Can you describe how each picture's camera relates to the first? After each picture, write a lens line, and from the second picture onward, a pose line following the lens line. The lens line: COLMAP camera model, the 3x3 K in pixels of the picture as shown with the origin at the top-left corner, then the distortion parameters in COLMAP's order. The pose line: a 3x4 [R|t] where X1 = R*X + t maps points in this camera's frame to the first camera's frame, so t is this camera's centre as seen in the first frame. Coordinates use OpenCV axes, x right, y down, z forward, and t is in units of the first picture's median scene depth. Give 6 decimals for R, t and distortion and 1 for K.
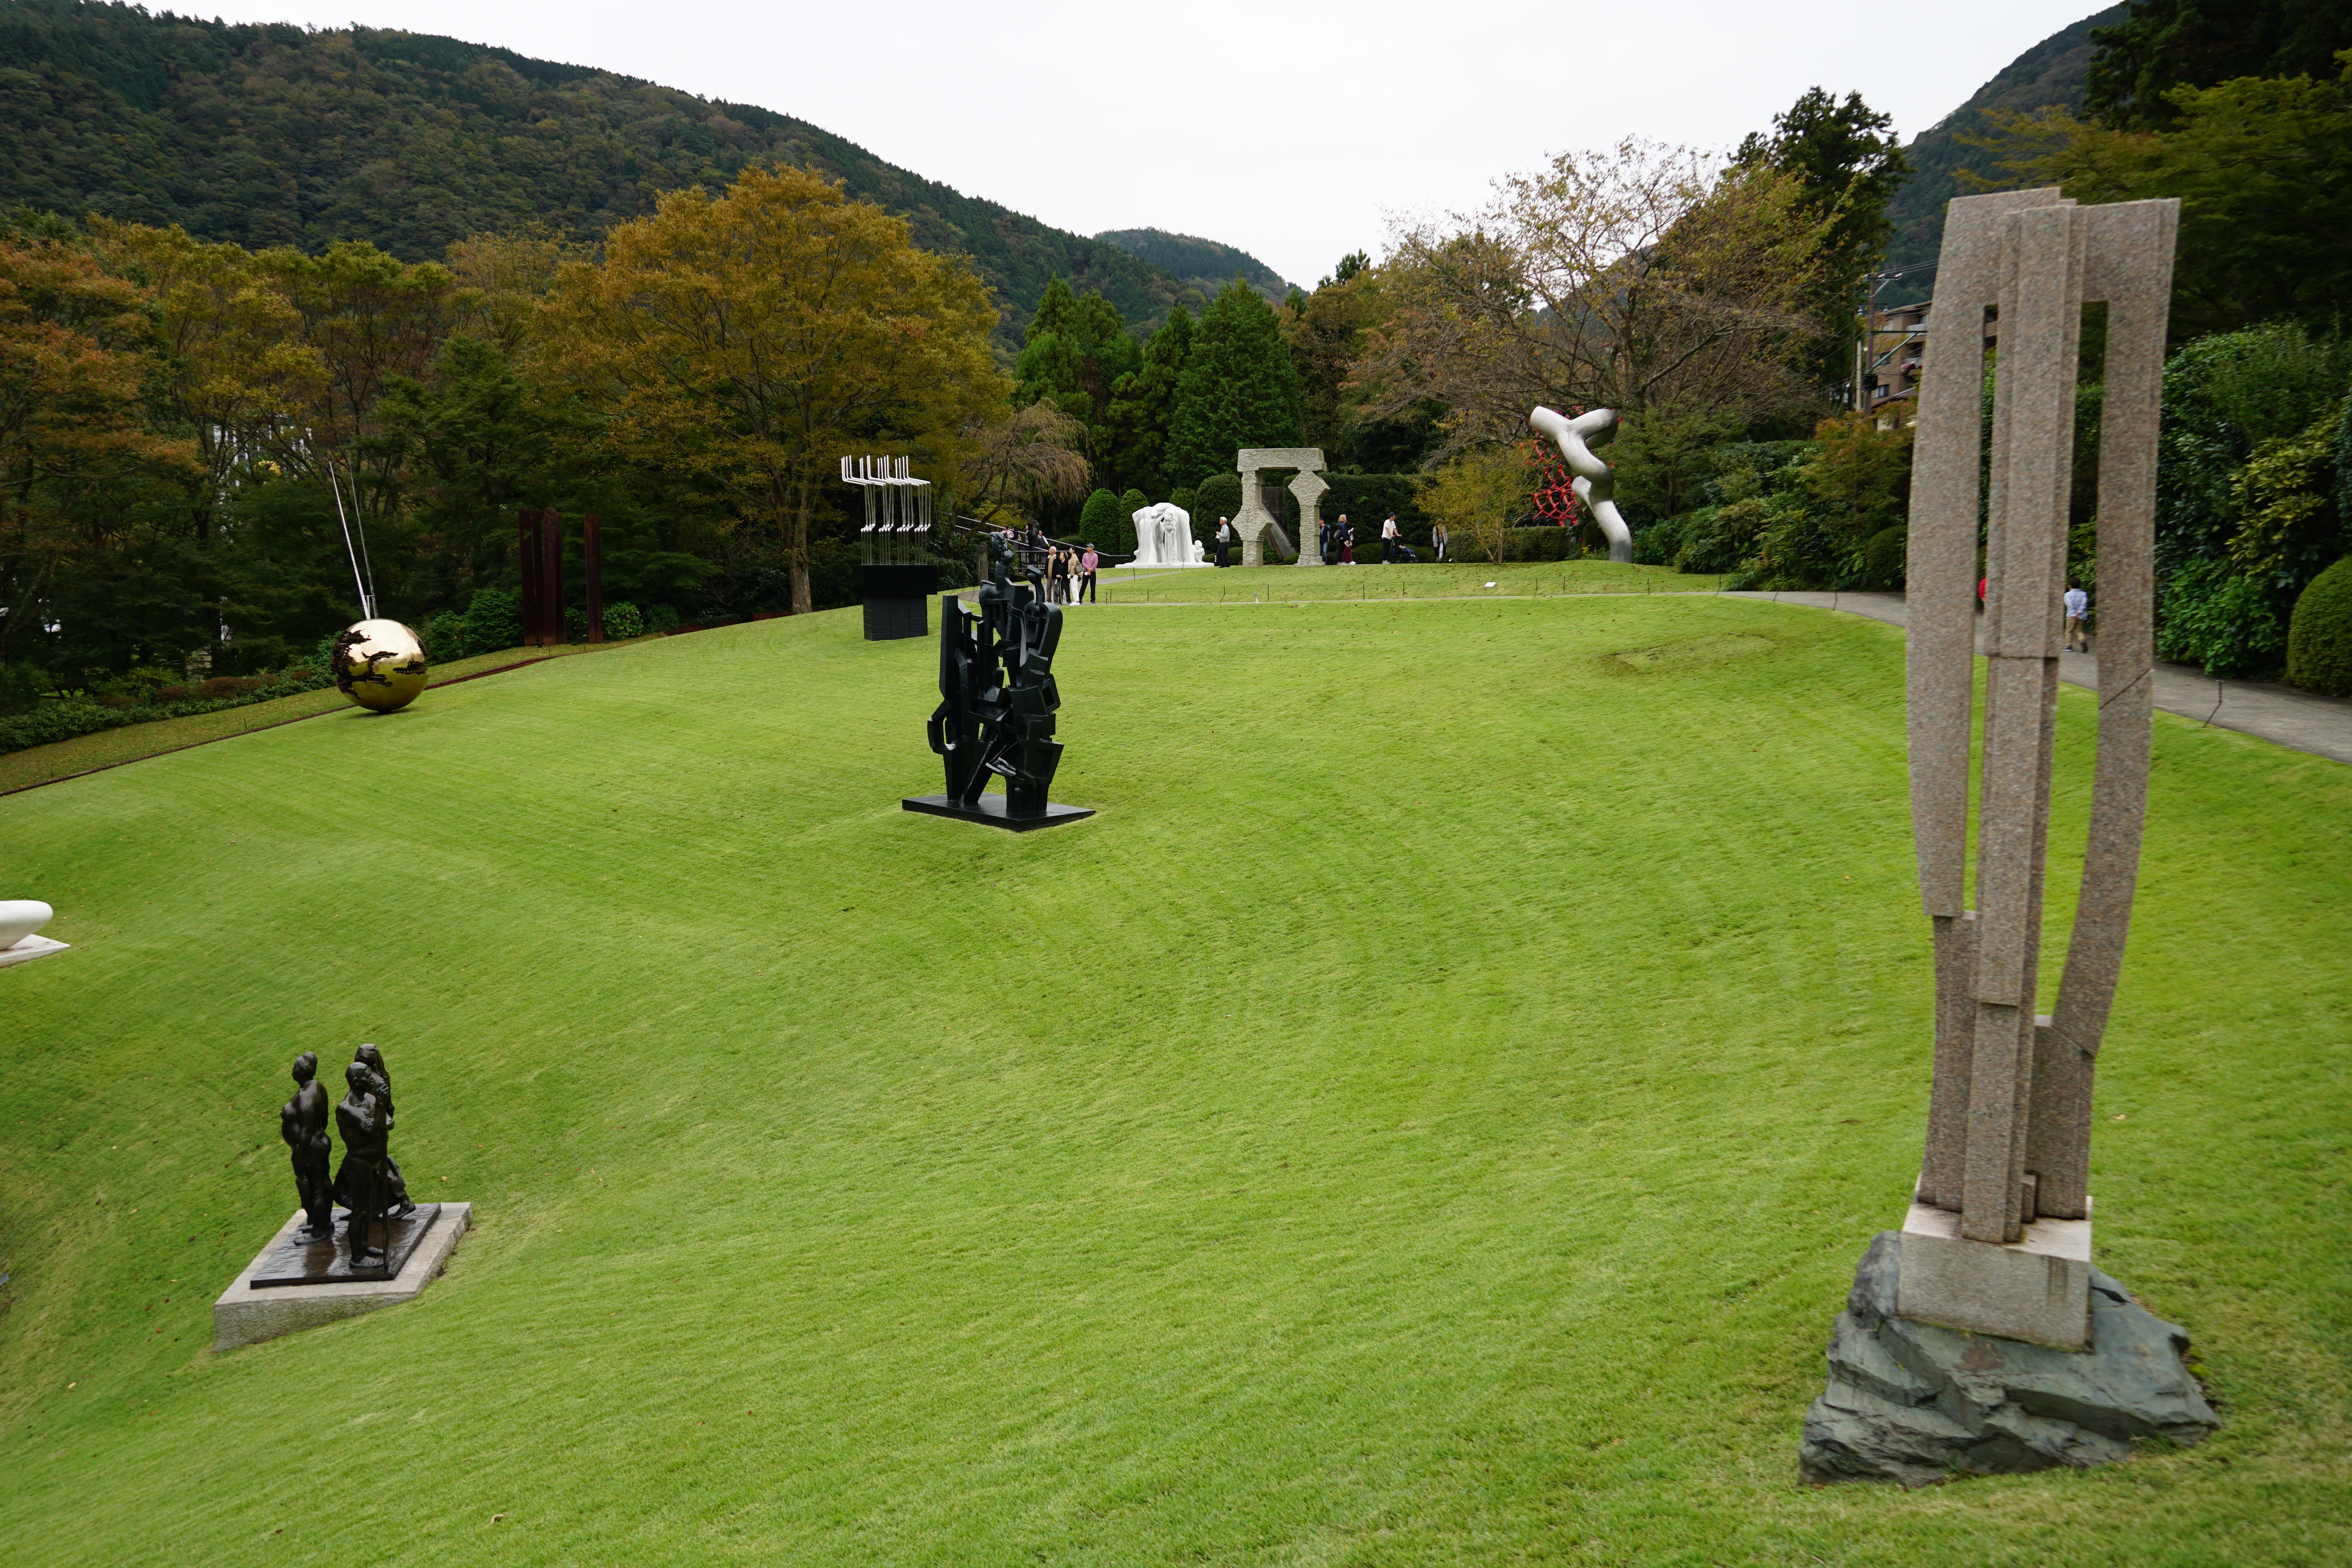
lens RADIAL K [[1826.9, 0, 1177.1], [0, 1826.9, 787.7], [0, 0, 1]] dist [0.003366, 0.000325]
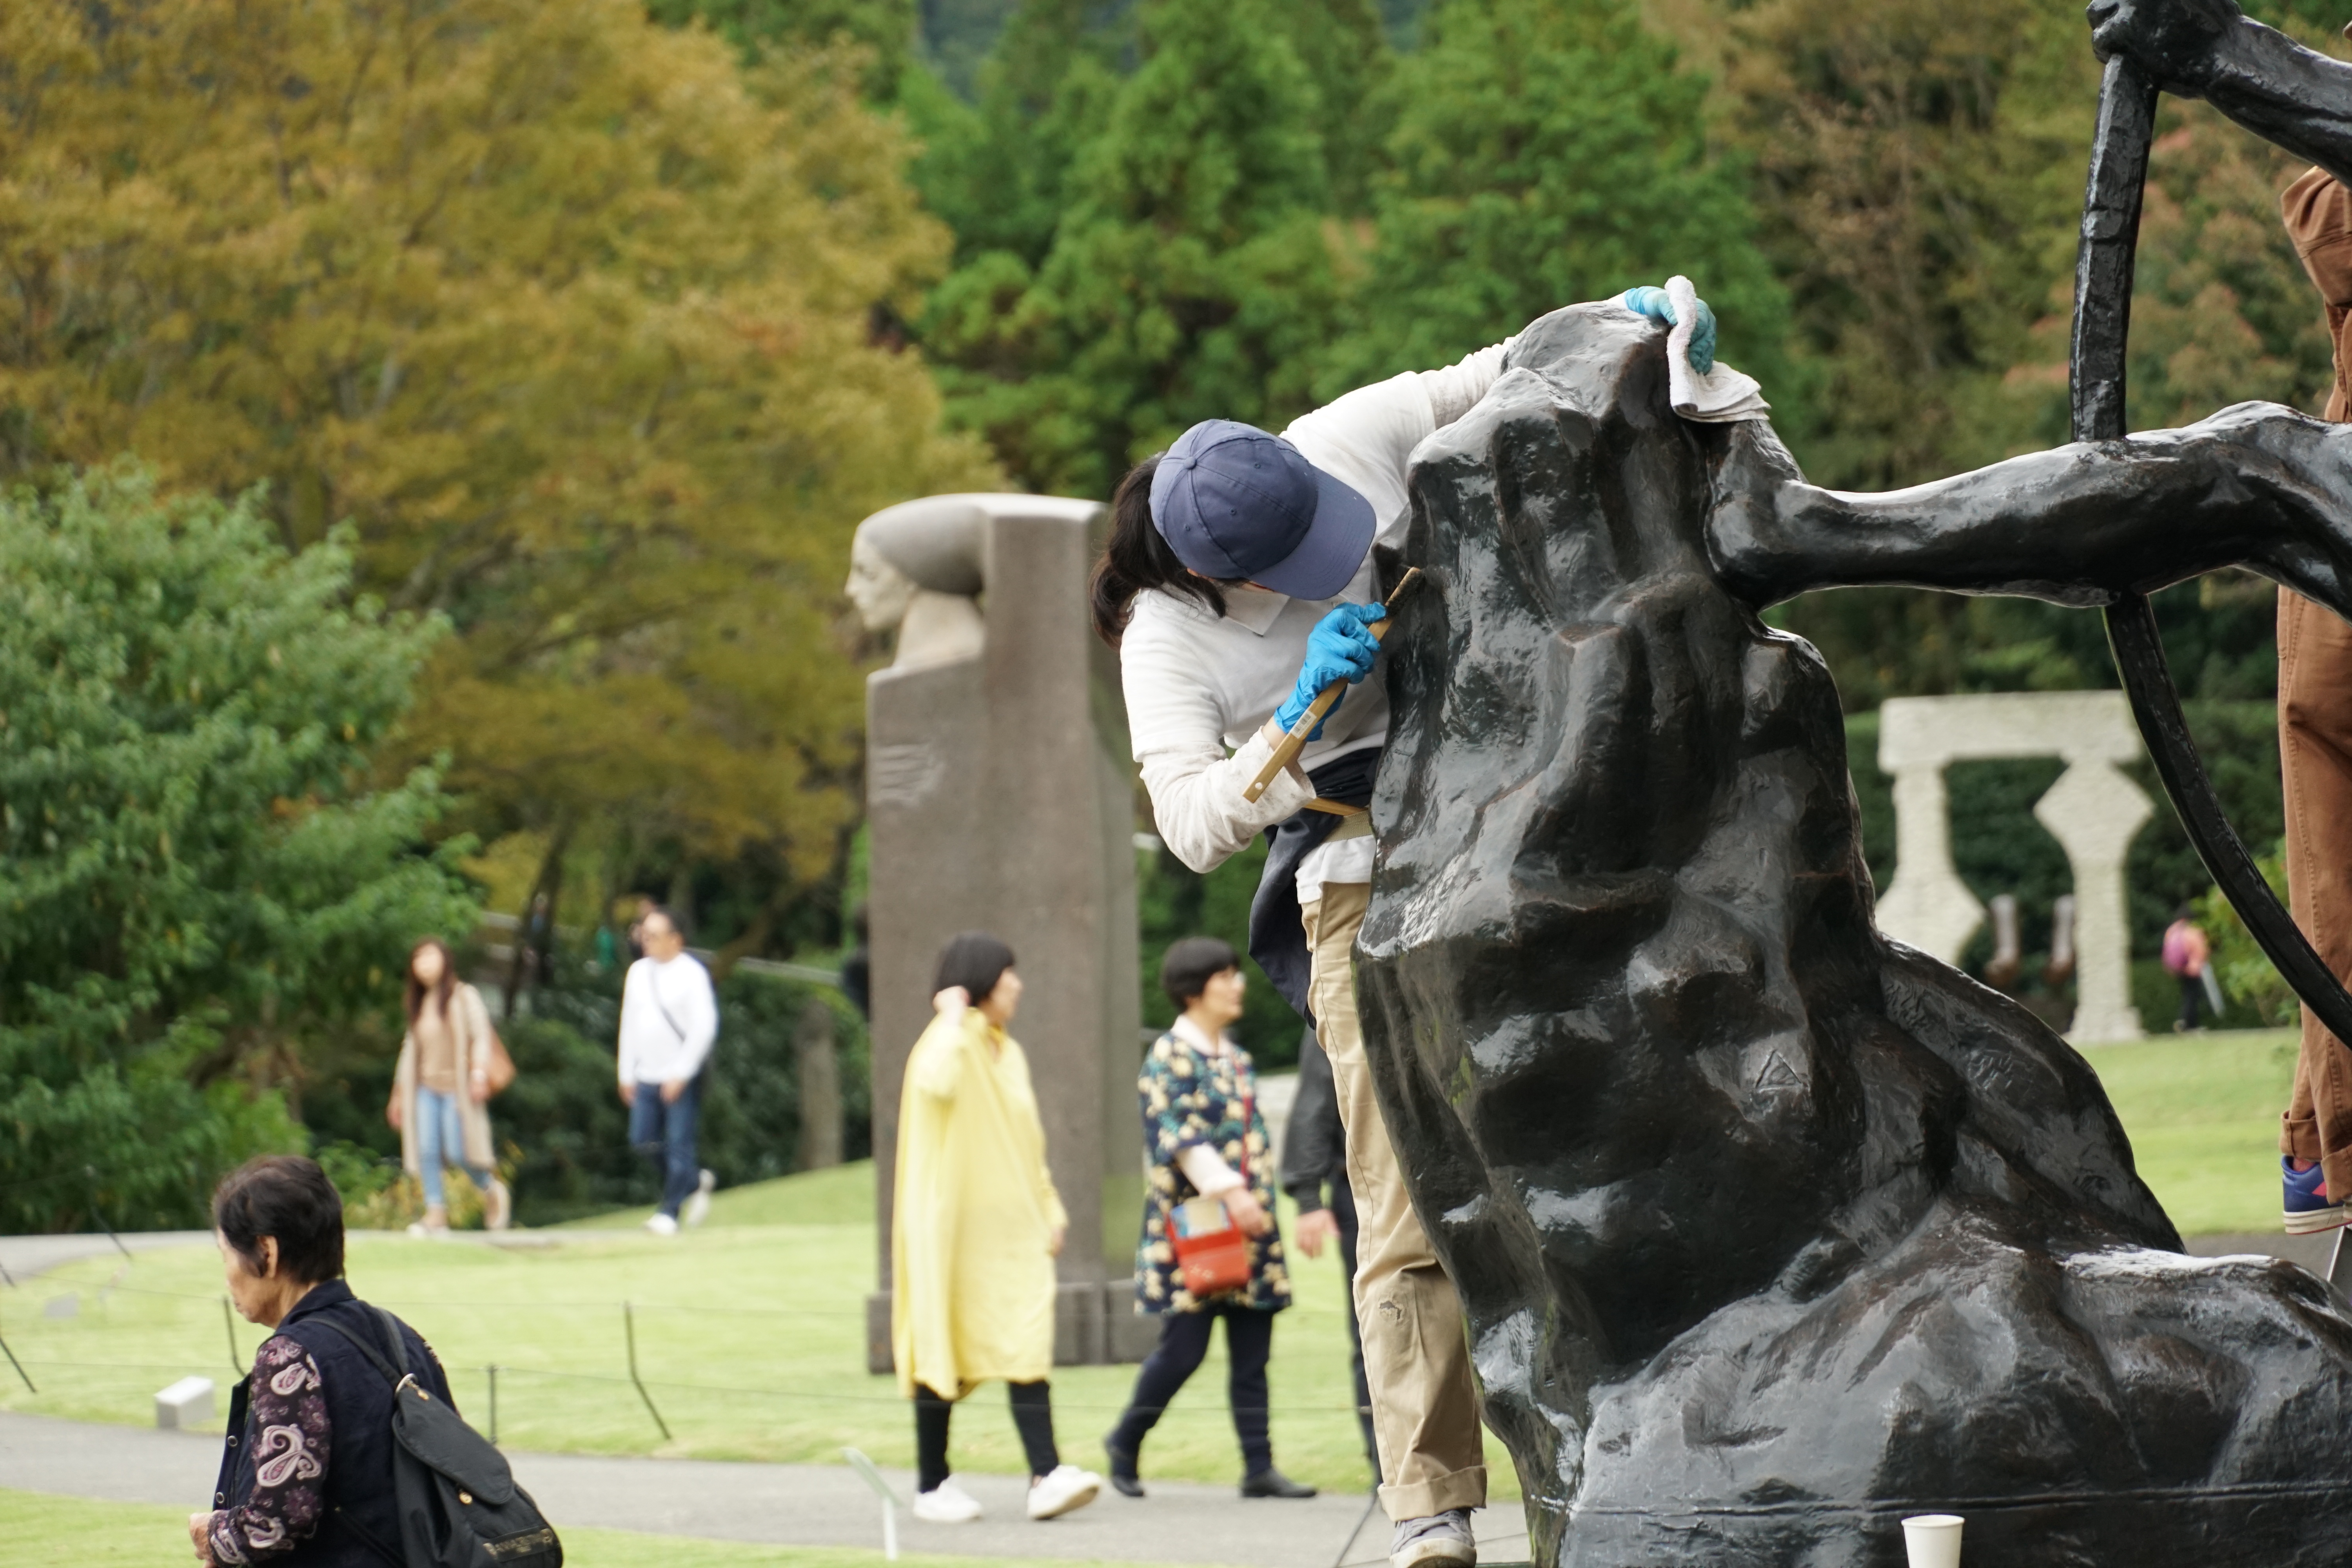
lens RADIAL K [[13587.1, 0, 1175.7], [0, 13587.1, 784.1], [0, 0, 1]] dist [0.142877, 0.000000]
pose [[0.996502, -0.027026, 0.079074, -0.260349], [0.038077, 0.989167, -0.141770, 0.156954], [-0.074386, 0.144285, 0.986736, -1.283154]]
